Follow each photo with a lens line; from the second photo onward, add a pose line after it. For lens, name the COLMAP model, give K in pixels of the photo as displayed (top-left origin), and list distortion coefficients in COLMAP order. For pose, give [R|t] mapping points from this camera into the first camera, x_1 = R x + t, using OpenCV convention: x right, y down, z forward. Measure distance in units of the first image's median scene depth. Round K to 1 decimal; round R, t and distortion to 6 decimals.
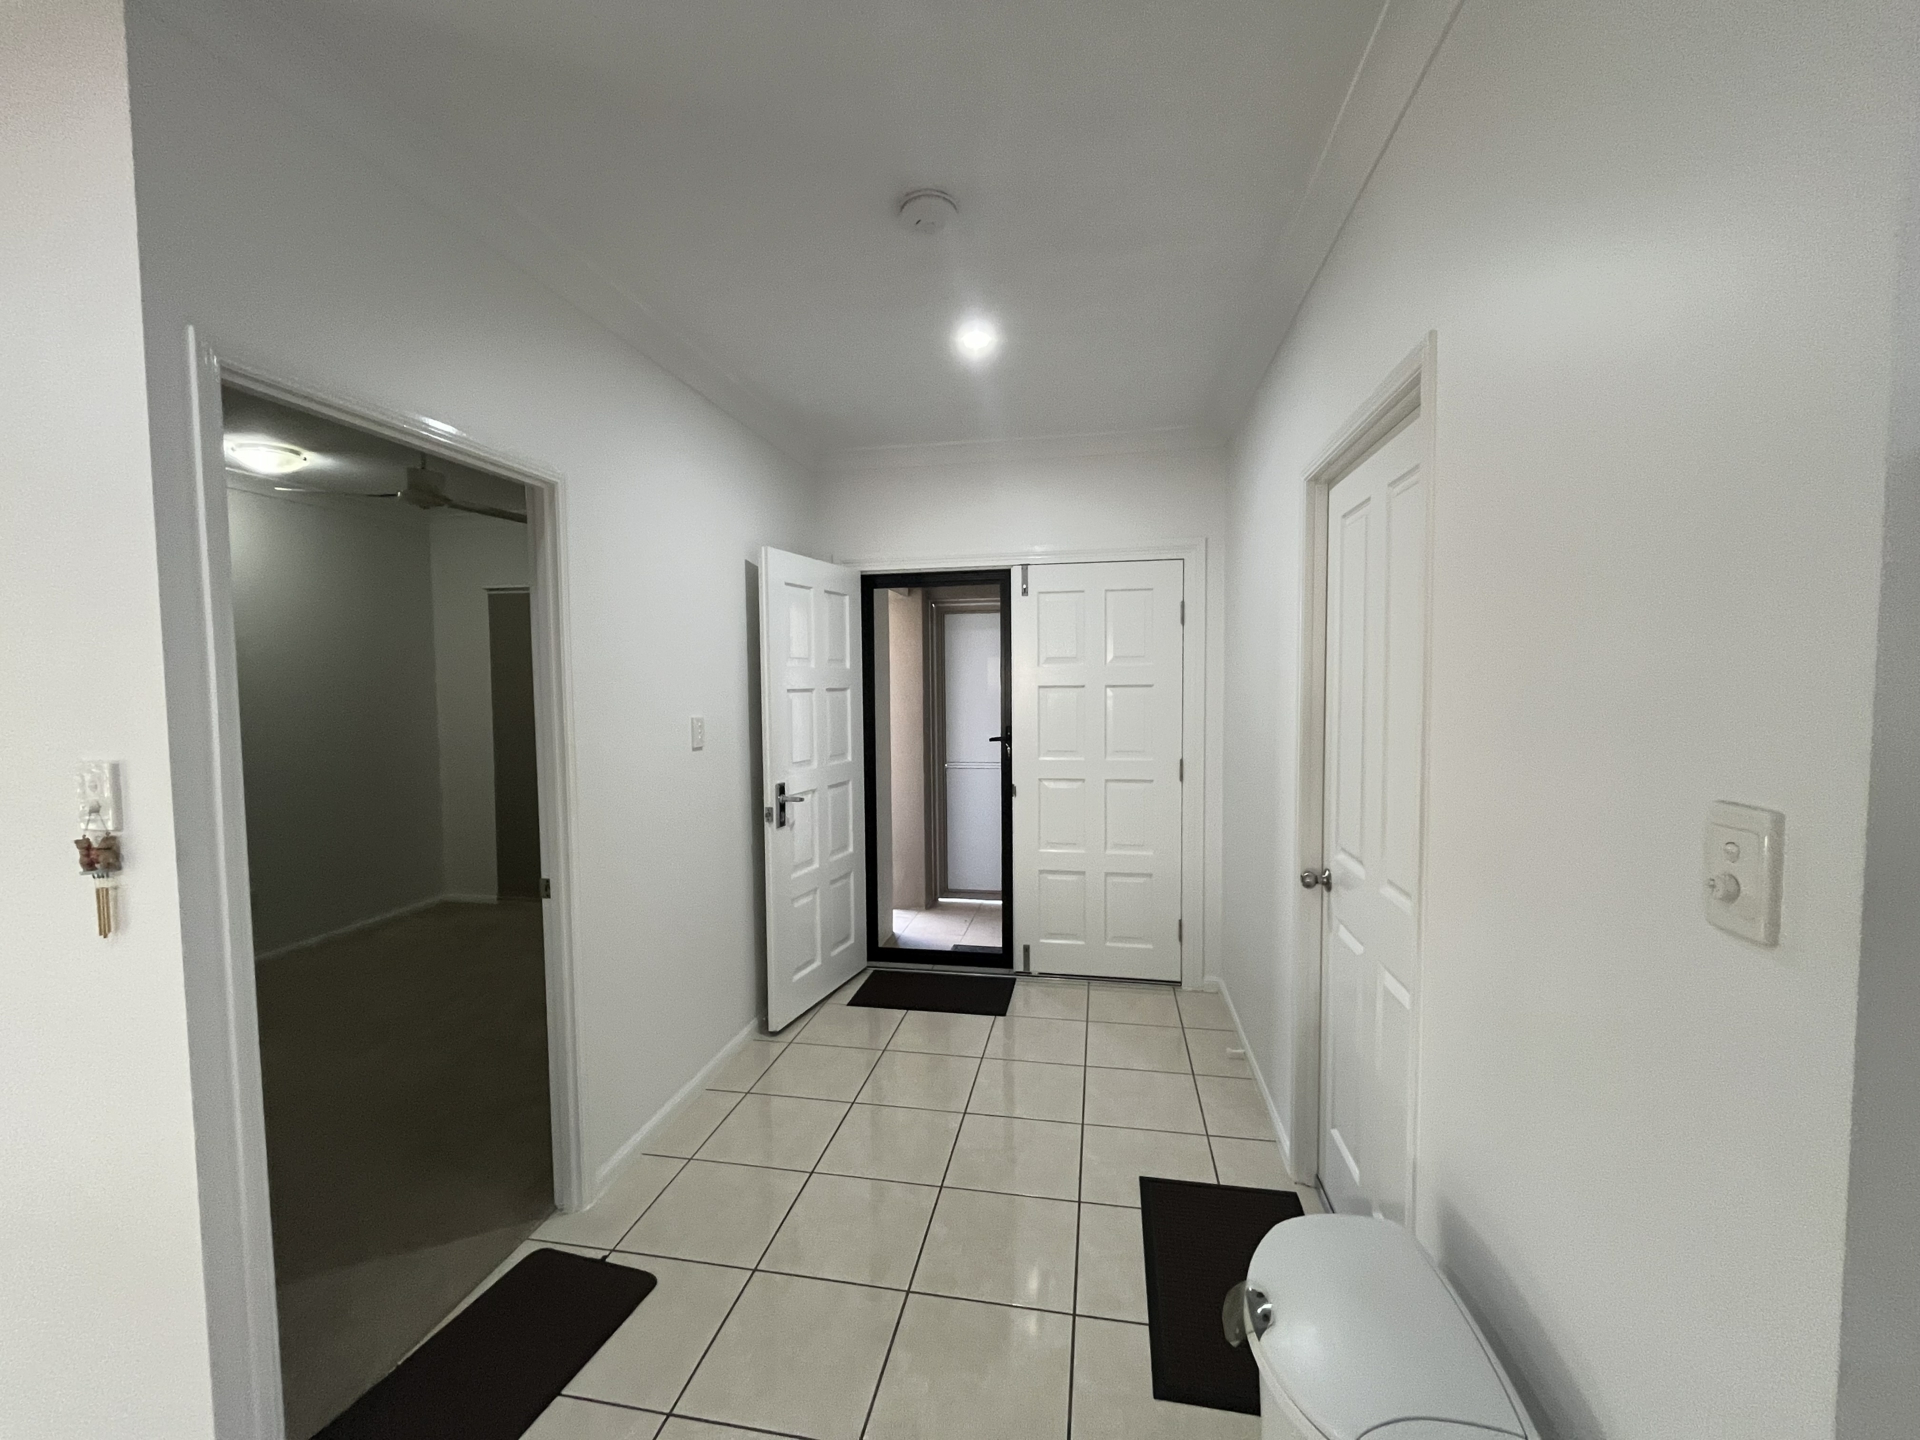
lens RADIAL K [[786.2, 0, 949.3], [0, 786.2, 723.1], [0, 0, 1]] dist [0.000211, -0.000516]
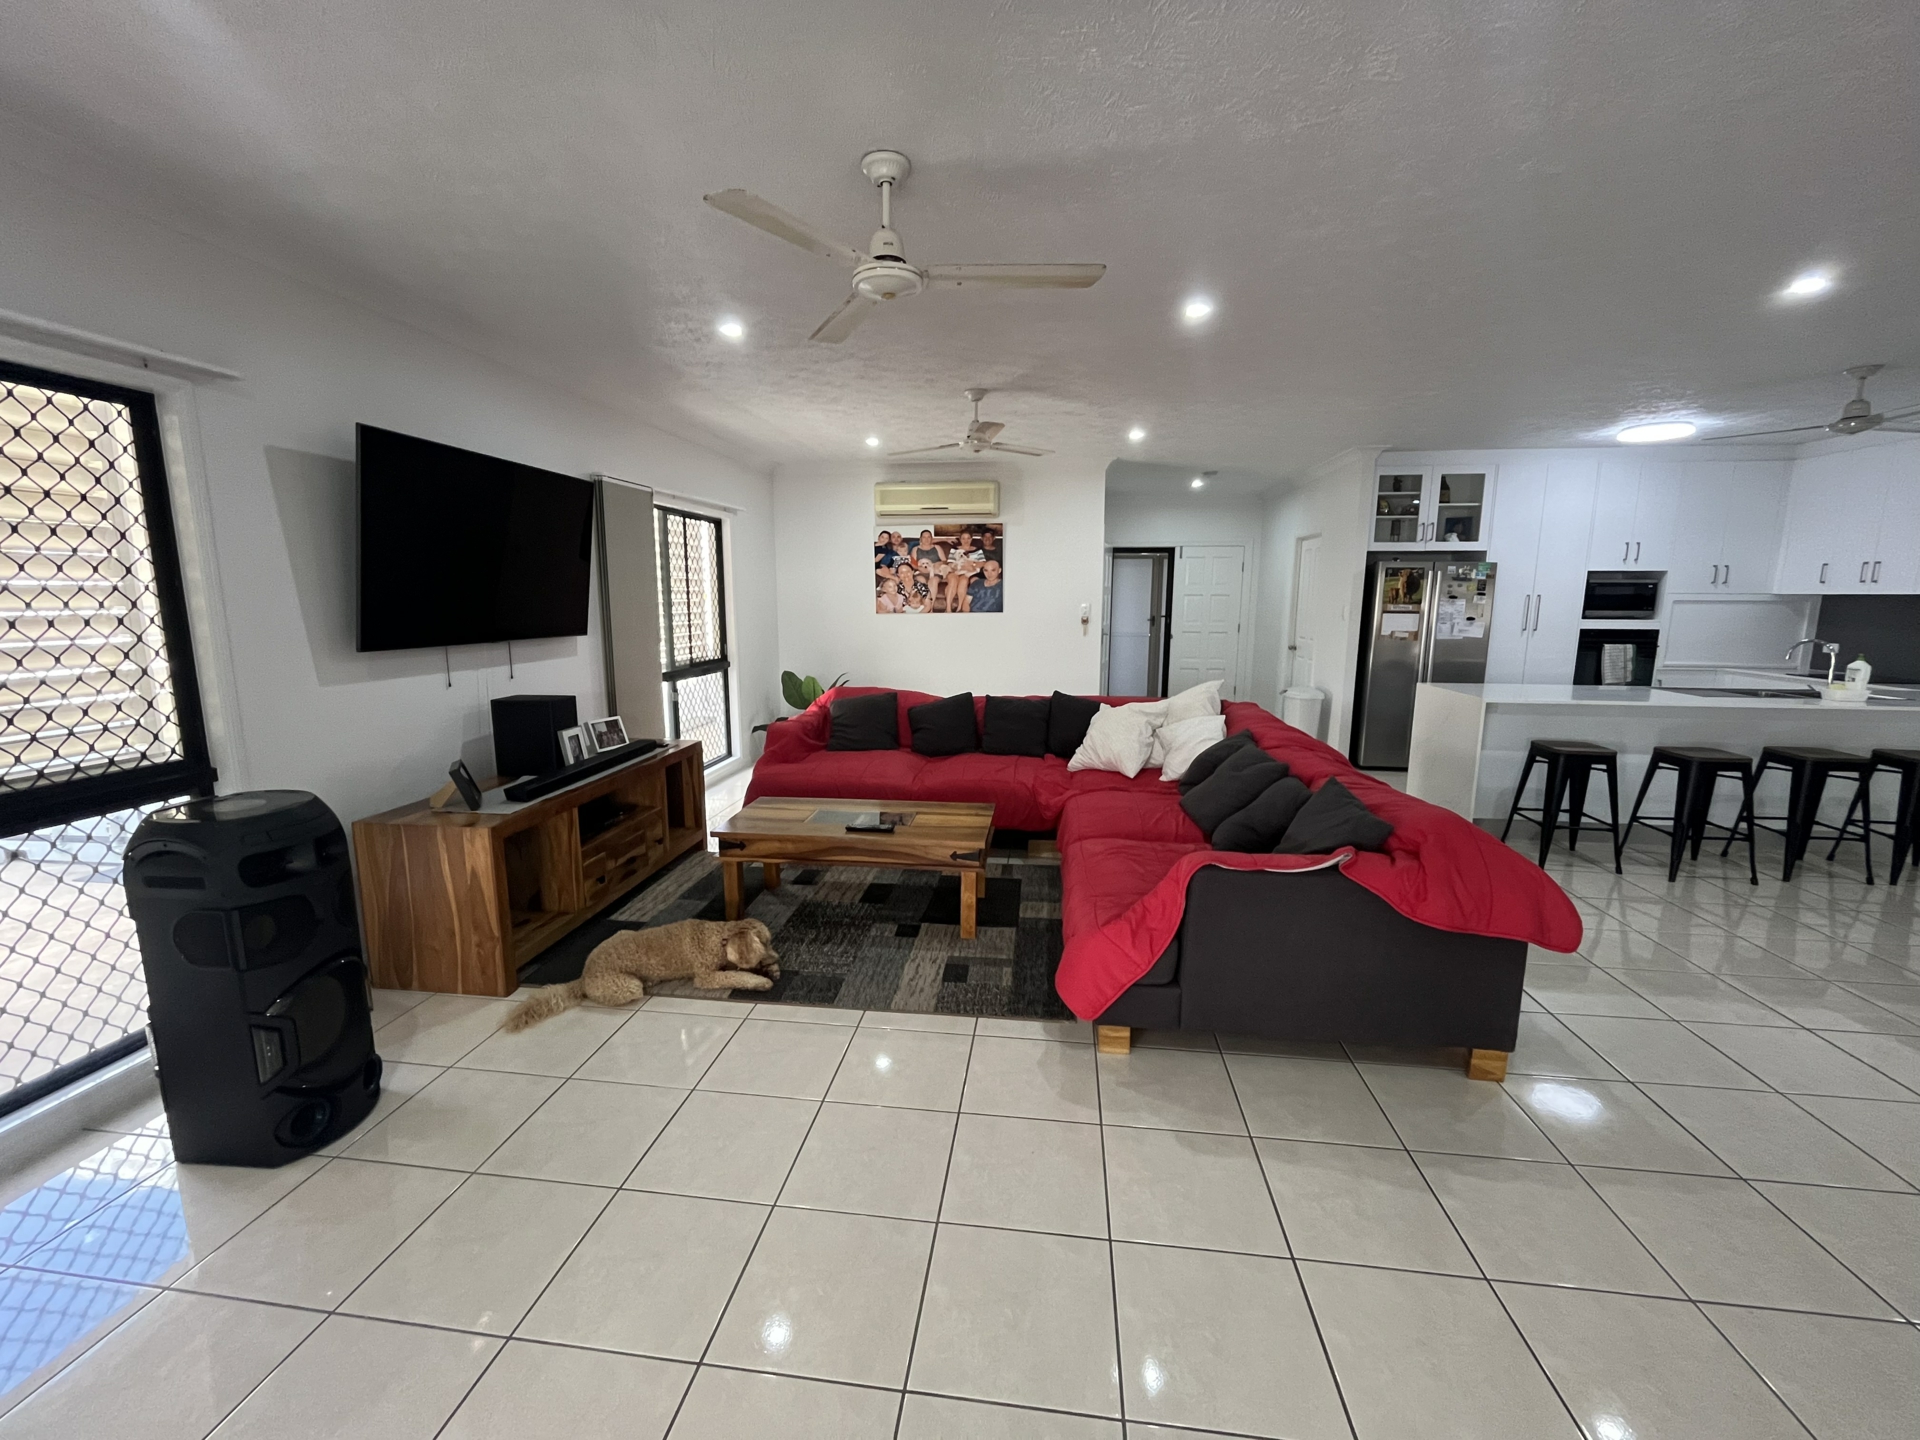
lens RADIAL K [[786.2, 0, 949.9], [0, 786.2, 730.8], [0, 0, 1]] dist [0.000211, -0.000516]
pose [[0.998647, 0.002876, 0.051927, -1.376369], [-0.009121, 0.992680, 0.120430, 0.164585], [-0.051200, -0.120741, 0.991363, -2.717481]]
